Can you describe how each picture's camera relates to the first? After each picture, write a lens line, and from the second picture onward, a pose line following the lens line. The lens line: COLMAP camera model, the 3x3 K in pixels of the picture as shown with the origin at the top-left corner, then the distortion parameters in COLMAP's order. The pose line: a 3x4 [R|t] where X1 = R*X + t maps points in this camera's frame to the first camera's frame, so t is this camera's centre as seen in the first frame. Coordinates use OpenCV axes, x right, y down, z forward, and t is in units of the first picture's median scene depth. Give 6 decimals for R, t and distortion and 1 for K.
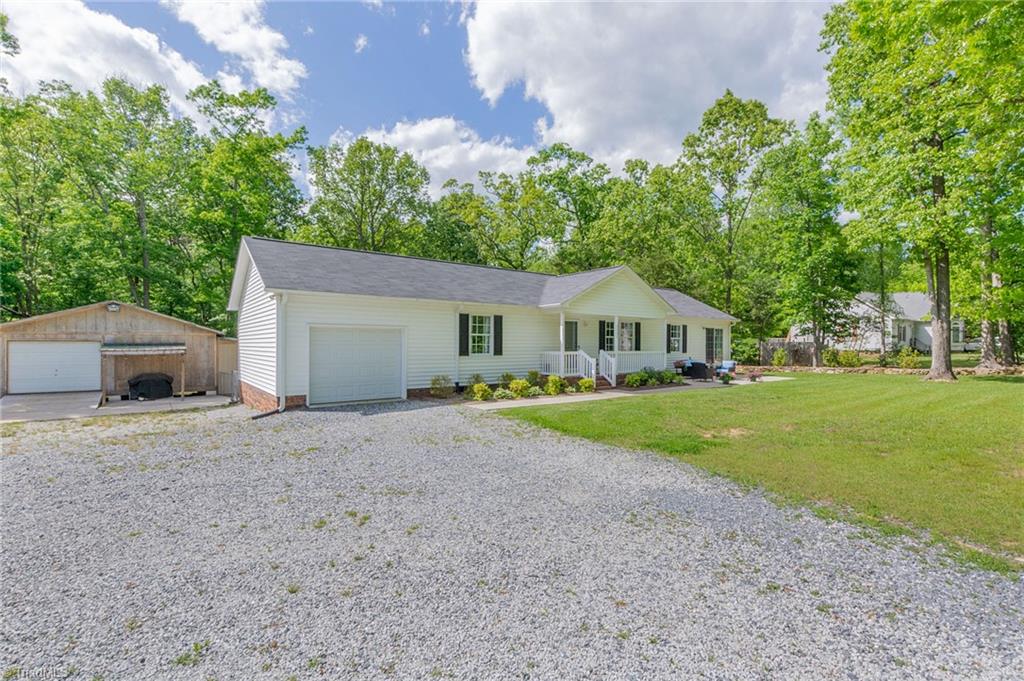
lens RADIAL K [[457.8, 0, 512.0], [0, 457.8, 340.5], [0, 0, 1]] dist [0.000393, -0.000123]
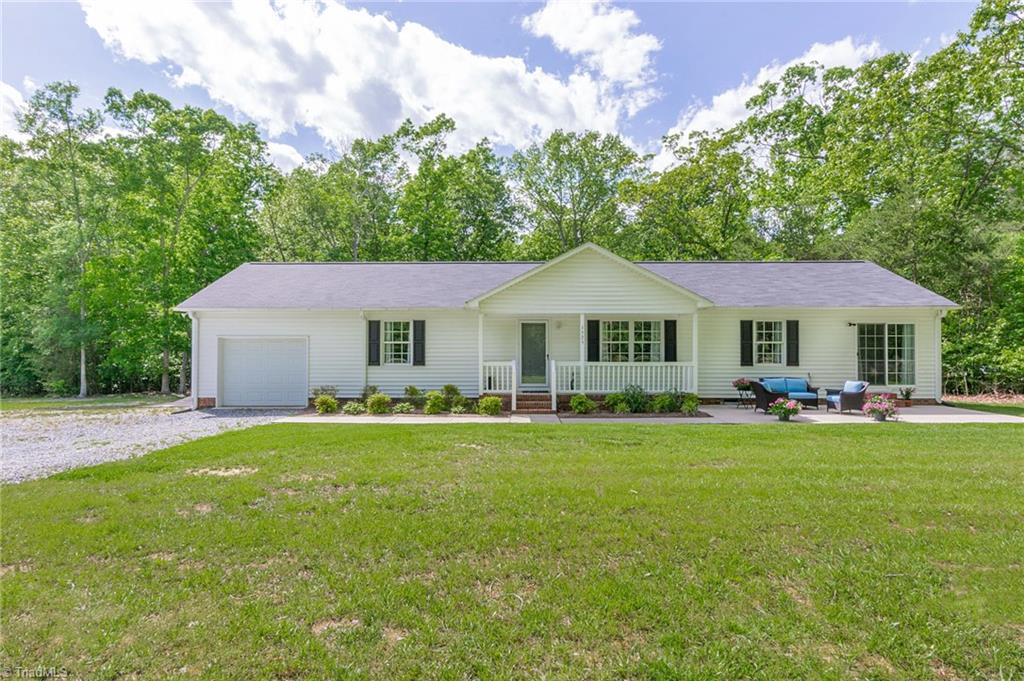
lens RADIAL K [[529.0, 0, 512.0], [0, 529.0, 340.5], [0, 0, 1]] dist [0.000039, 0.000231]
pose [[0.785501, -0.018549, -0.618583, 0.584123], [0.006940, 0.999752, -0.021167, 0.005110], [0.618822, 0.012334, 0.785435, 0.250069]]
